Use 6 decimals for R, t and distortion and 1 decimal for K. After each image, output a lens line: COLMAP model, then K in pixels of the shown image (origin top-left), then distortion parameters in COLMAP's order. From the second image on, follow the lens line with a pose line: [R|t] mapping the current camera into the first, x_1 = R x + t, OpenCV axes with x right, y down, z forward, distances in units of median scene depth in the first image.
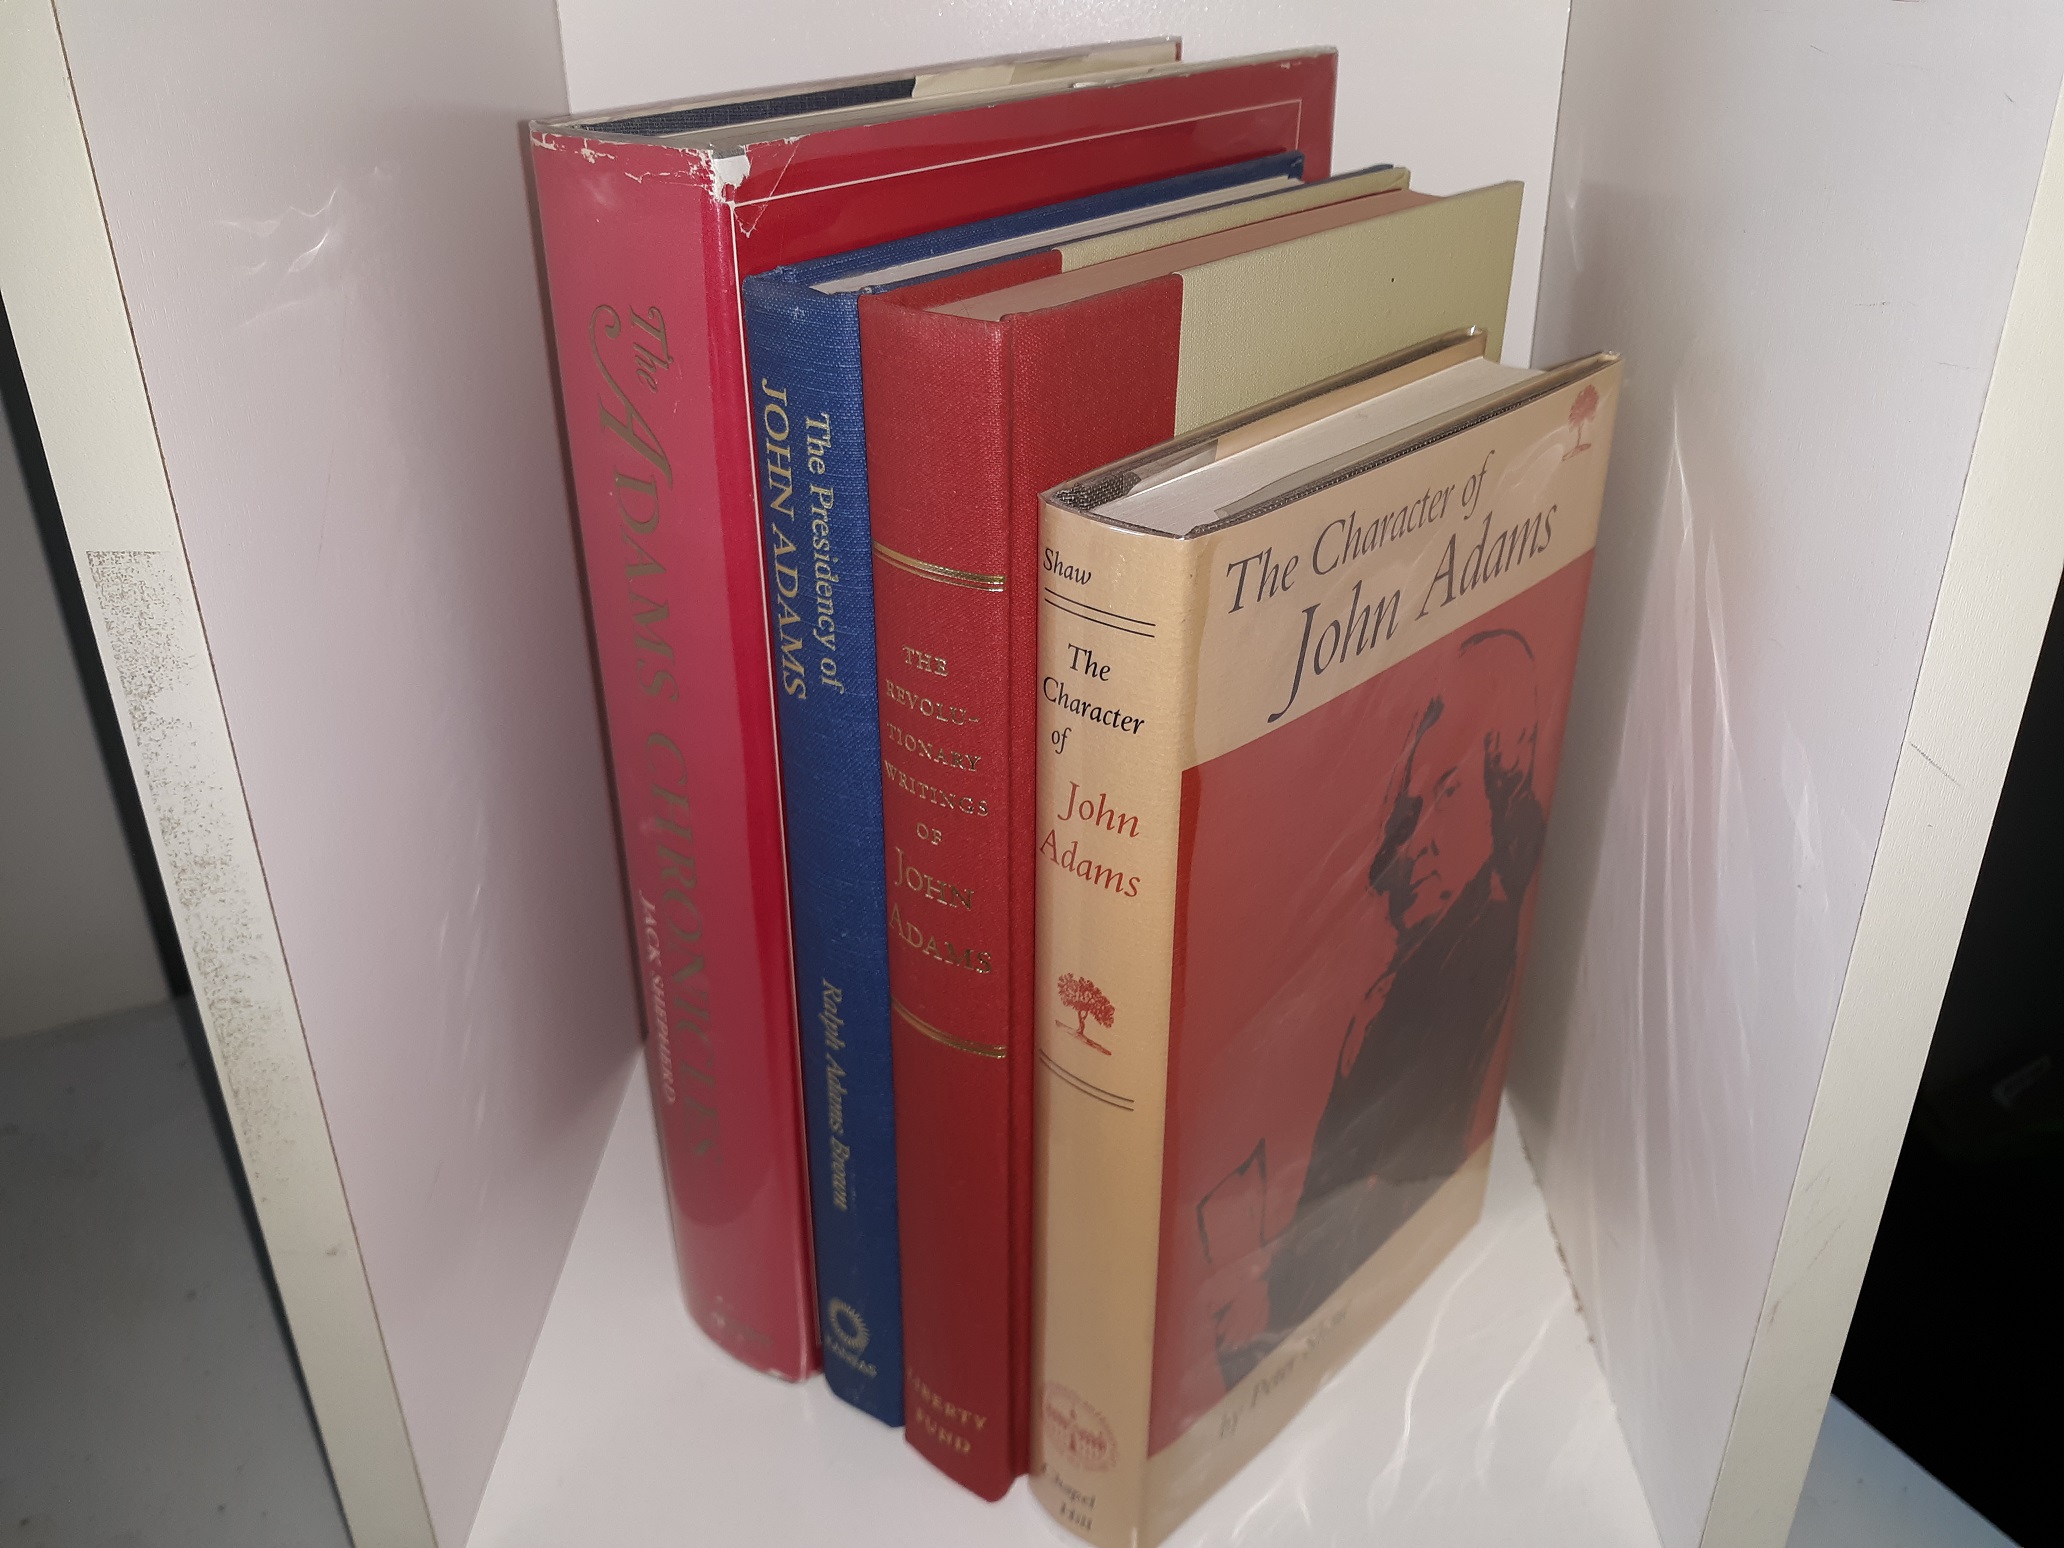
lens RADIAL K [[1710.0, 0, 1039.8], [0, 1710.0, 773.0], [0, 0, 1]] dist [0.046874, -0.027666]
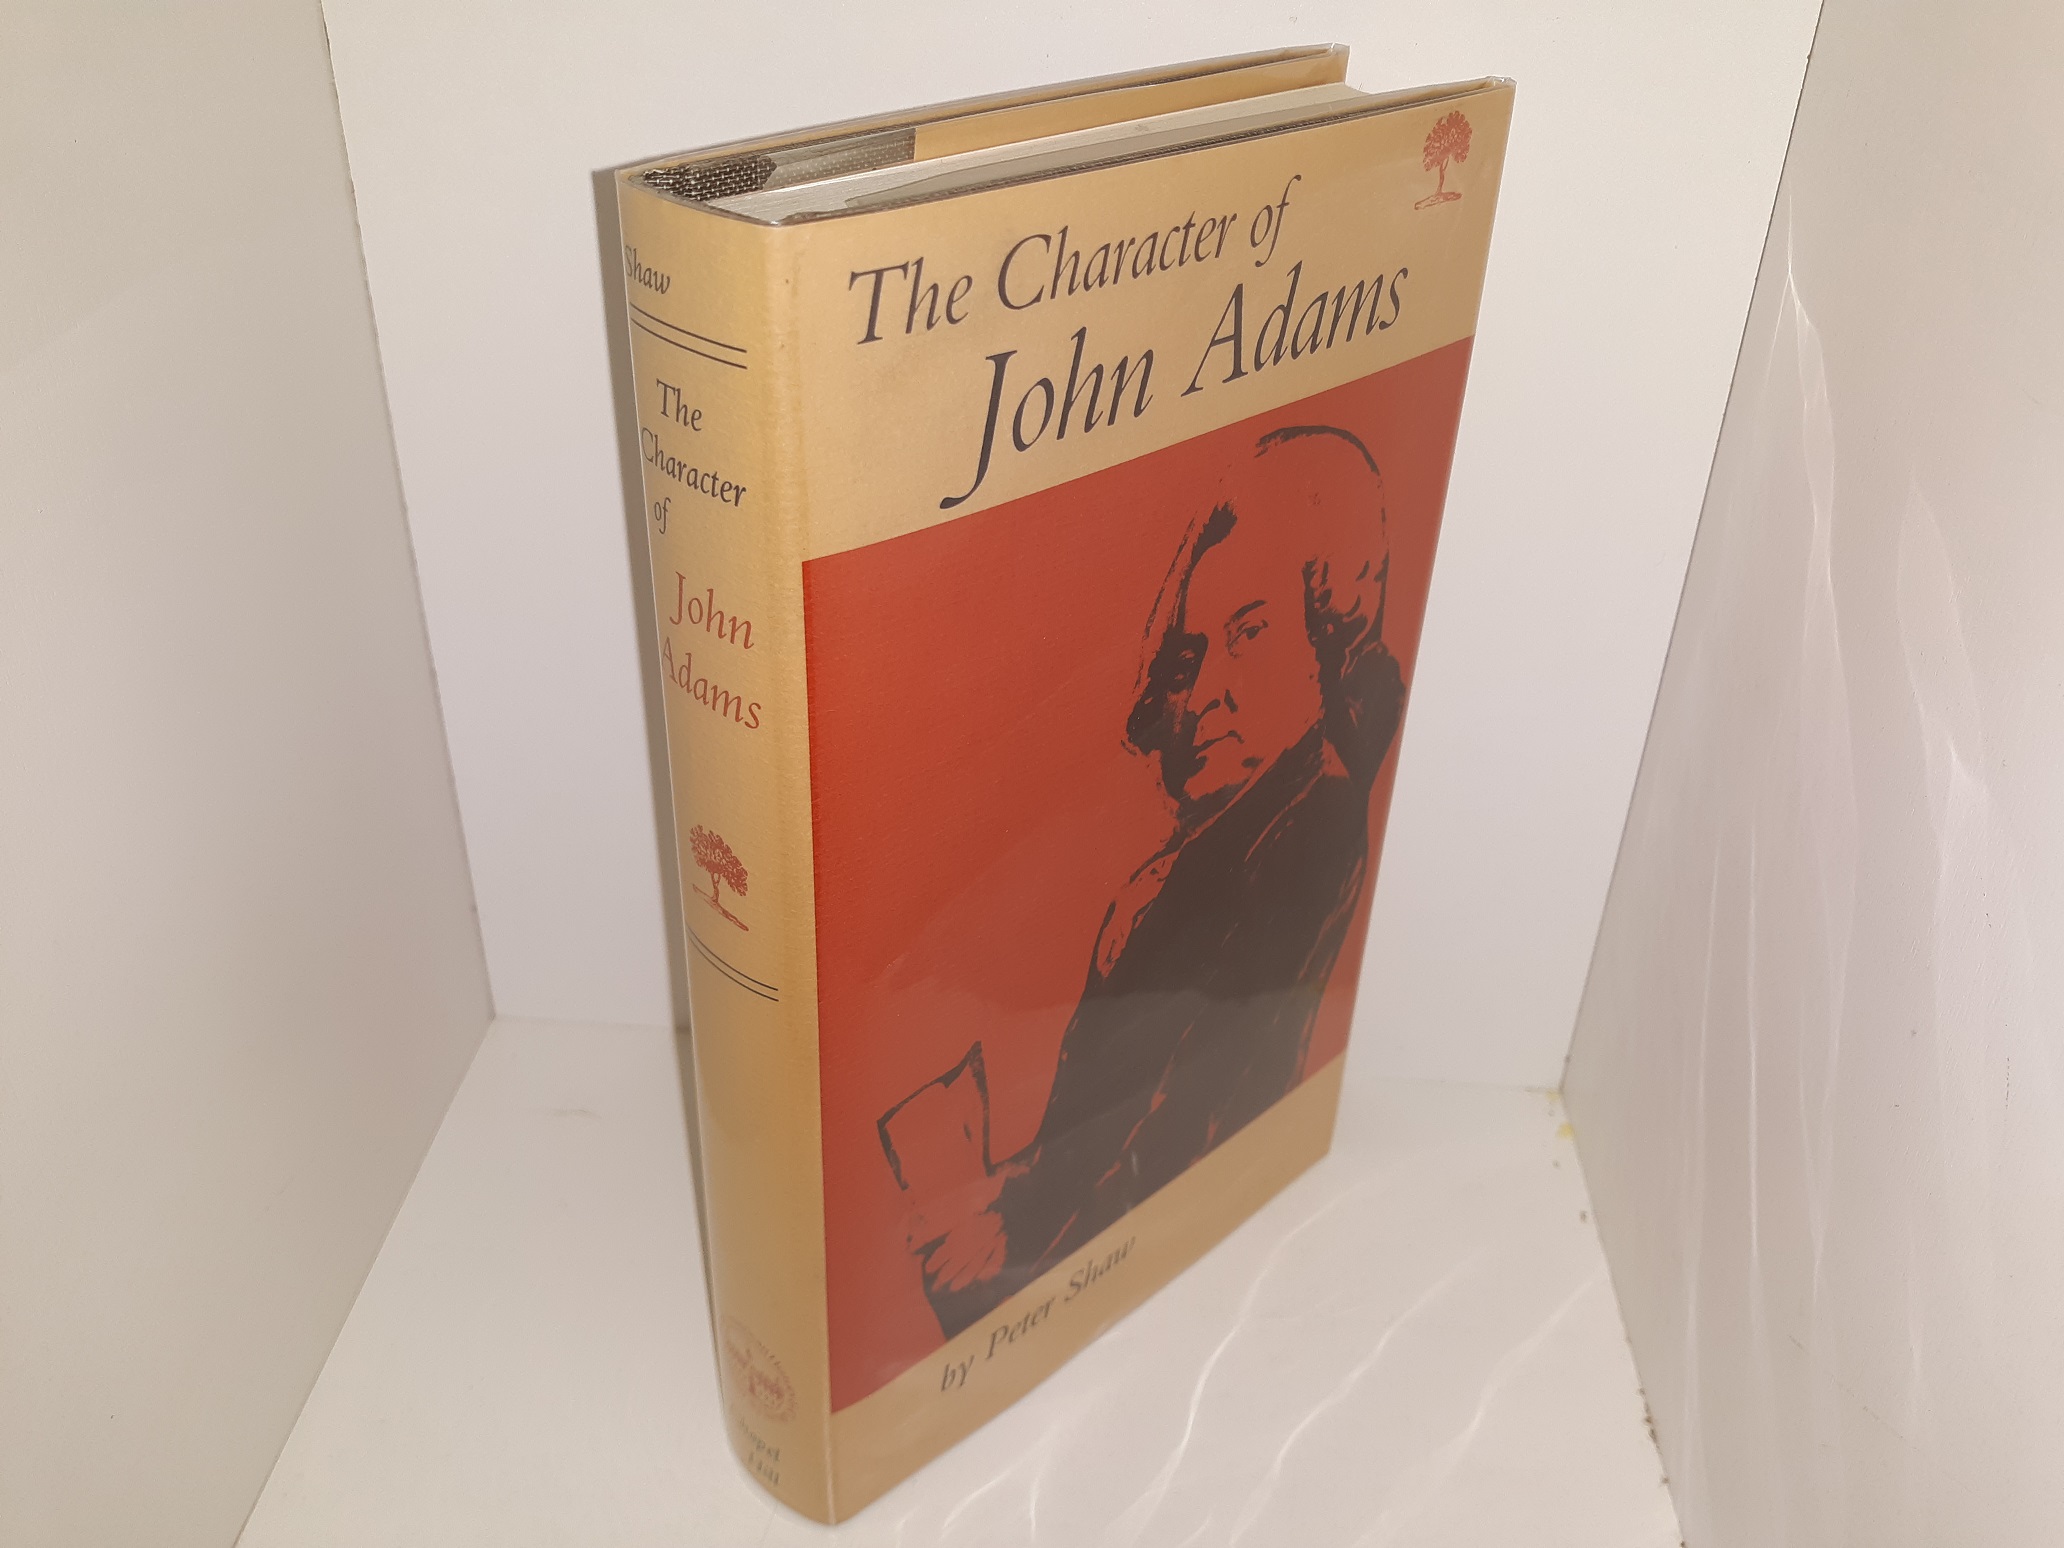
lens RADIAL K [[1710.0, 0, 1035.9], [0, 1710.0, 780.5], [0, 0, 1]] dist [0.046874, -0.027666]
pose [[0.997476, 0.059947, -0.038064, 0.187620], [-0.056932, 0.995489, 0.075895, 0.027014], [0.042442, -0.073536, 0.996389, 0.212753]]
